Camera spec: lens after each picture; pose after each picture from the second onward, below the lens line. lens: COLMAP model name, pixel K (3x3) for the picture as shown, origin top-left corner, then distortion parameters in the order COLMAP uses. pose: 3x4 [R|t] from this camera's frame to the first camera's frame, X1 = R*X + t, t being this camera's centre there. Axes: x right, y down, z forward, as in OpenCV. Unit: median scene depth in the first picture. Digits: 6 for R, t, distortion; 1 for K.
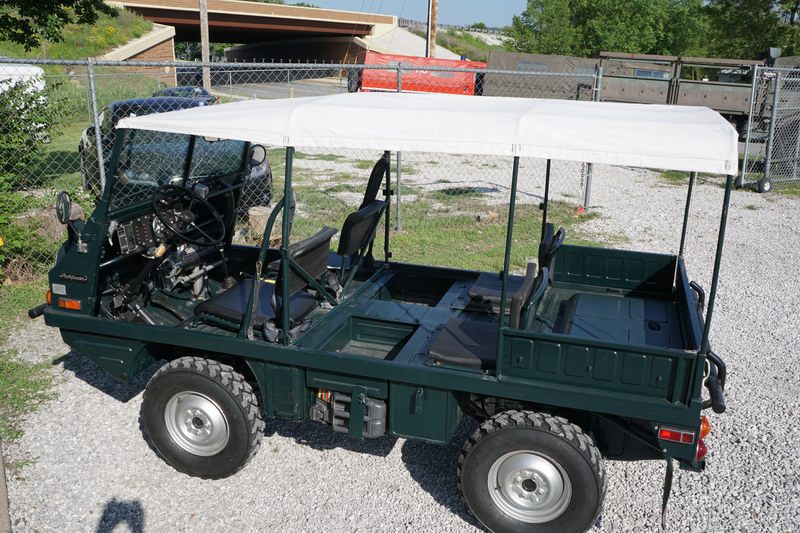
lens RADIAL K [[730.0, 0, 396.7], [0, 730.0, 265.5], [0, 0, 1]] dist [-0.048355, 0.068555]
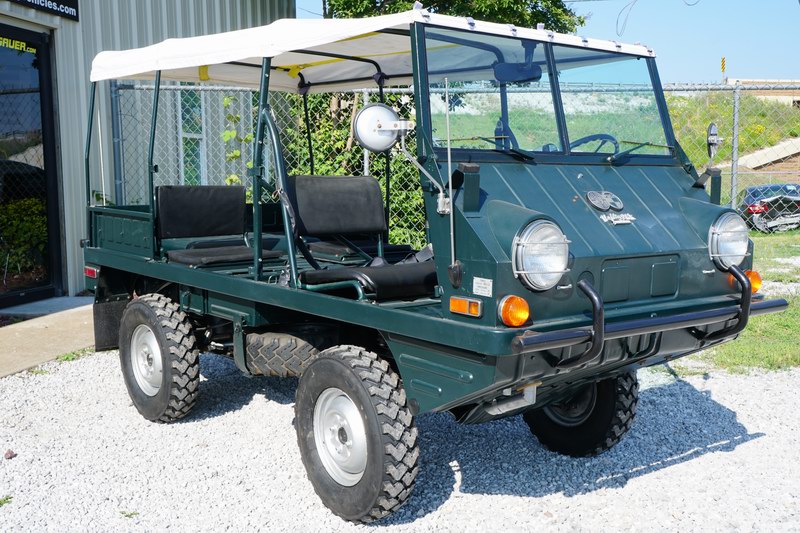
lens RADIAL K [[911.0, 0, 400.7], [0, 911.0, 265.9], [0, 0, 1]] dist [0.091881, 0.000000]
pose [[0.723122, 0.065315, -0.687626, 0.945129], [-0.184577, 0.977589, -0.101248, 0.154287], [0.665602, 0.200135, 0.718971, 0.271862]]
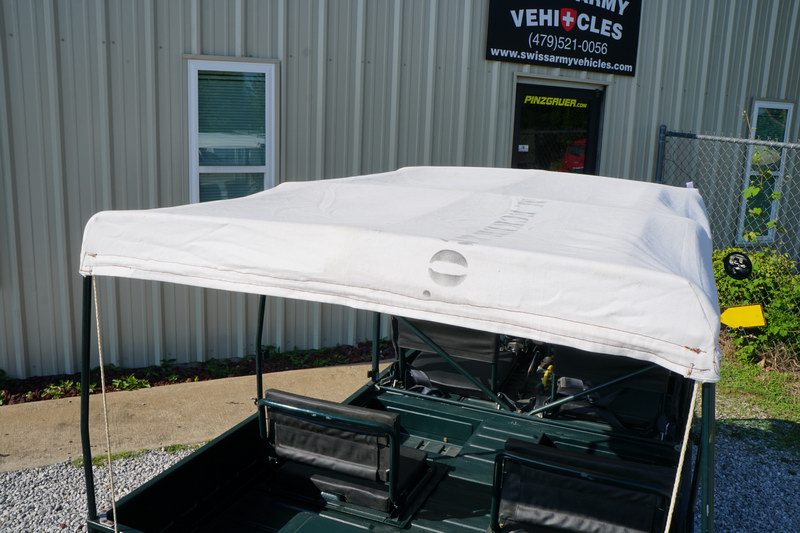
lens RADIAL K [[698.0, 0, 402.0], [0, 698.0, 264.9], [0, 0, 1]] dist [-0.109049, 0.070263]
pose [[-0.082563, 0.194641, -0.977393, 0.730541], [-0.321128, 0.923235, 0.210983, -0.250170], [0.943430, 0.331288, -0.013721, 0.885122]]
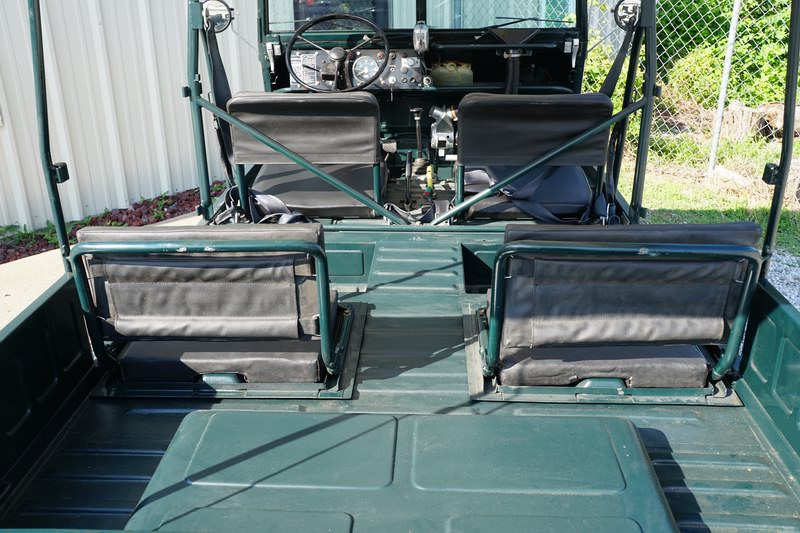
lens RADIAL K [[759.8, 0, 403.2], [0, 759.8, 267.0], [0, 0, 1]] dist [-0.068146, 0.000000]
pose [[0.277022, 0.357859, -0.891738, 0.551509], [-0.259486, 0.921439, 0.289168, -0.111290], [0.925163, 0.151287, 0.348118, 0.820277]]
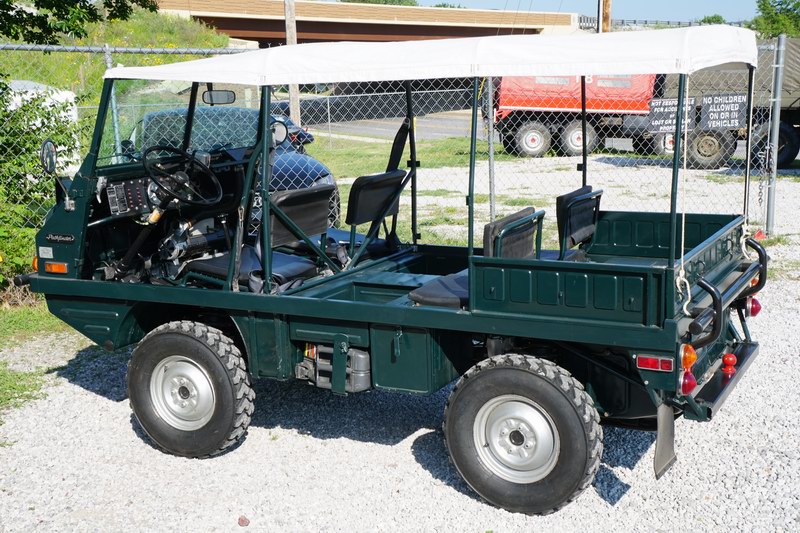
lens RADIAL K [[1074.5, 0, 397.5], [0, 1074.5, 265.7], [0, 0, 1]] dist [0.222533, 0.000000]
pose [[0.985554, -0.014641, -0.168728, 0.228680], [-0.003772, 0.994112, -0.108293, 0.200861], [0.169320, 0.107365, 0.979696, -0.328624]]
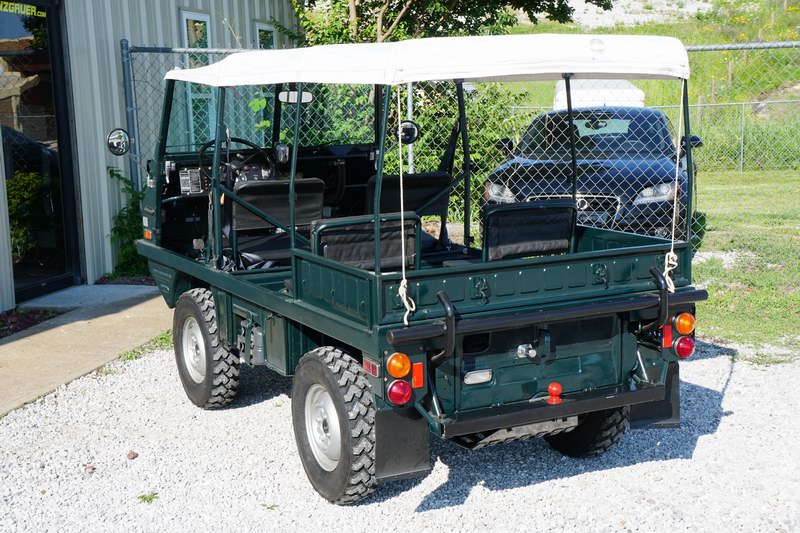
lens RADIAL K [[1119.6, 0, 397.7], [0, 1119.6, 266.0], [0, 0, 1]] dist [0.231335, 0.000000]
pose [[0.724312, 0.085075, -0.684203, 1.069136], [-0.169815, 0.983800, -0.057443, 0.137537], [0.668233, 0.157795, 0.727025, -0.045968]]
